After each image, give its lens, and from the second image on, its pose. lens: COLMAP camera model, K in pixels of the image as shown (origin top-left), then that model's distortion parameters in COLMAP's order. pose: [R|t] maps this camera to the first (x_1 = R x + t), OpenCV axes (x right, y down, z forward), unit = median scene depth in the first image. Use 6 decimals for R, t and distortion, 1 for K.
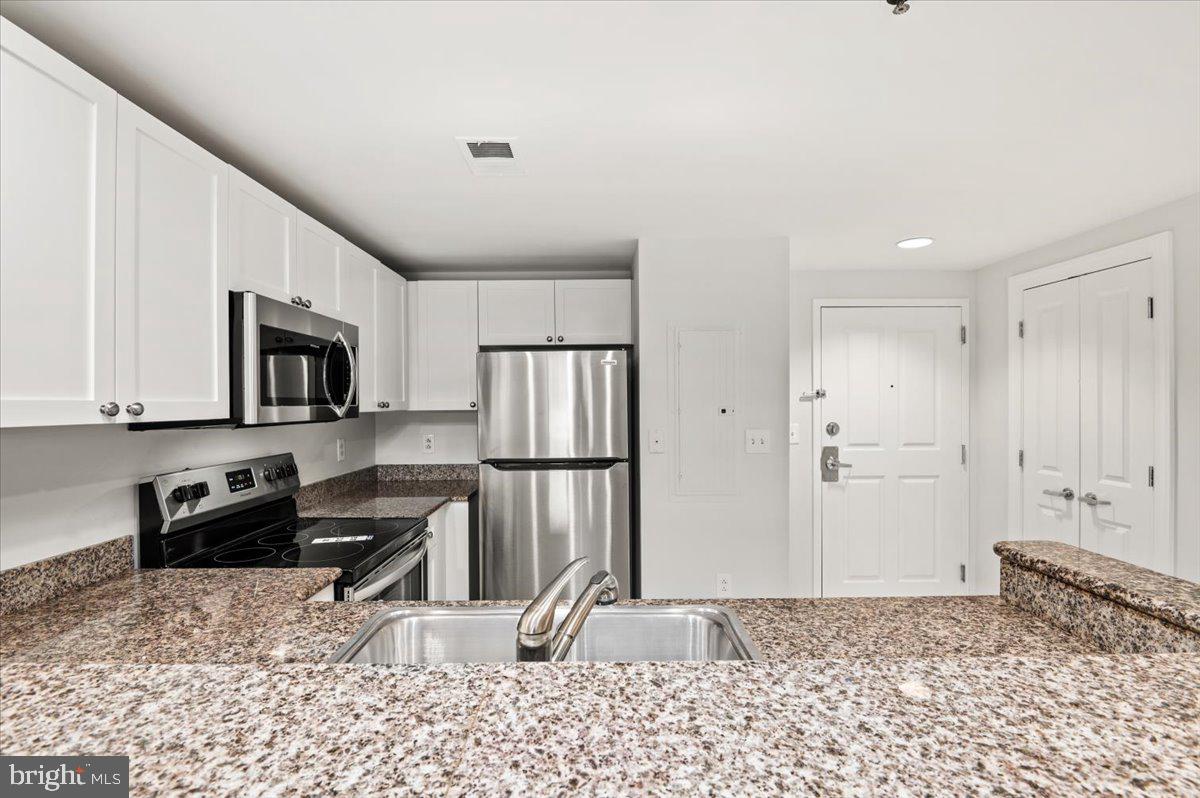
lens RADIAL K [[560.6, 0, 598.8], [0, 560.6, 408.1], [0, 0, 1]] dist [-0.014947, -0.001054]
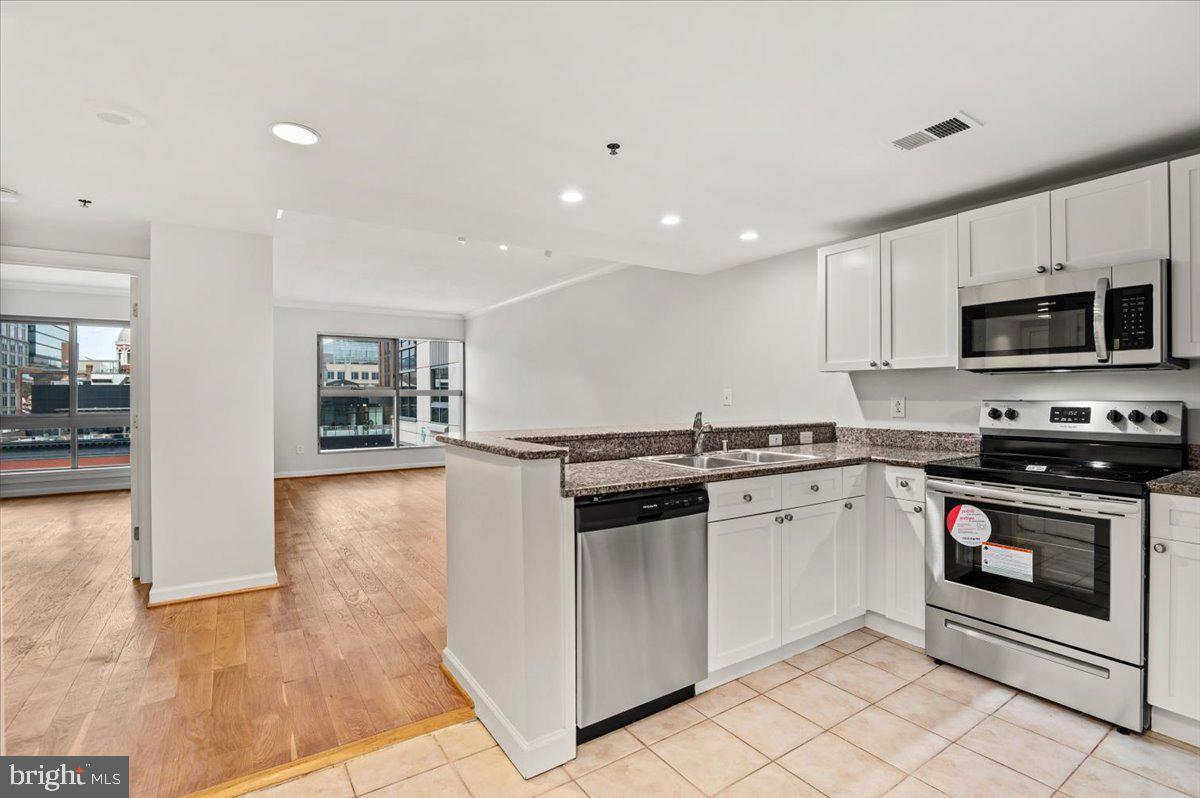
lens RADIAL K [[557.2, 0, 596.4], [0, 557.2, 401.5], [0, 0, 1]] dist [0.000367, -0.013903]
pose [[-0.841447, 0.015612, -0.540114, 0.683889], [0.003983, 0.999735, 0.022693, 0.048409], [0.540325, 0.016943, -0.841286, 1.079393]]
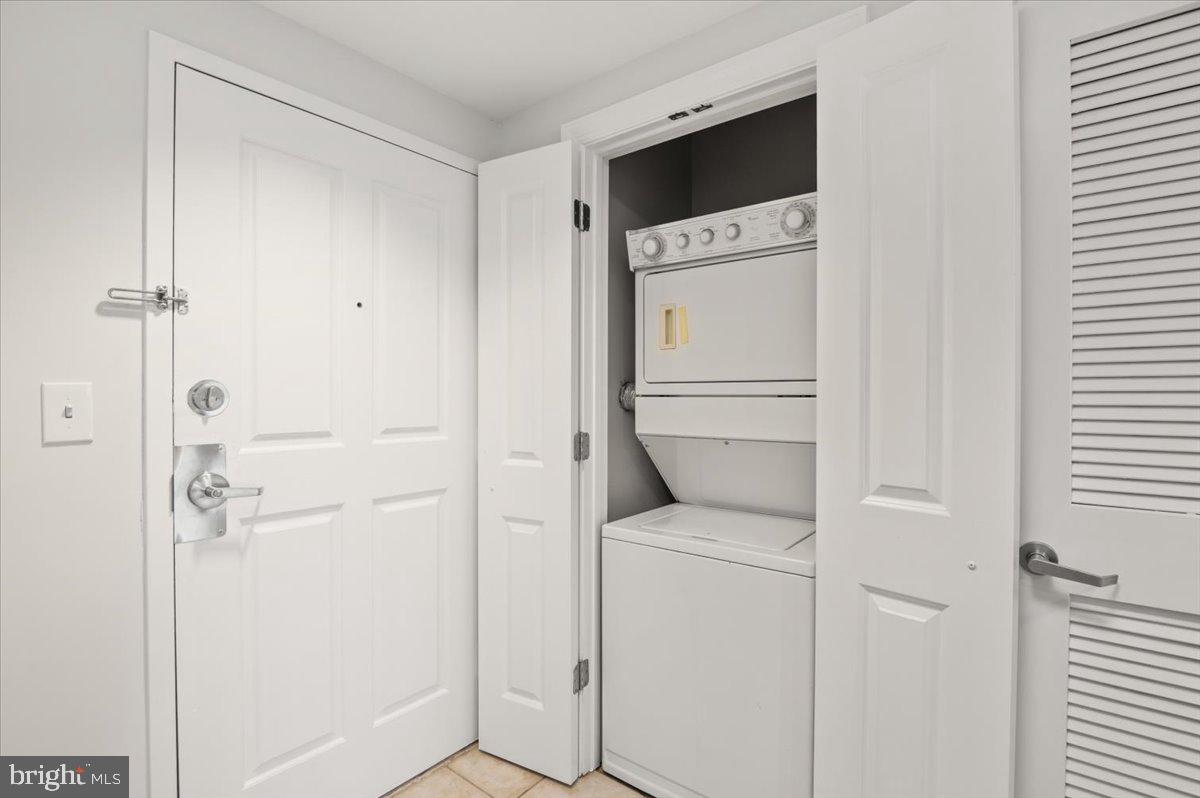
lens RADIAL K [[557.2, 0, 596.4], [0, 557.2, 401.5], [0, 0, 1]] dist [0.000367, -0.013903]
pose [[0.635609, 0.007738, 0.771973, 0.379492], [-0.006091, 0.999969, -0.005009, 0.051680], [-0.771988, -0.001519, 0.635636, 0.718652]]
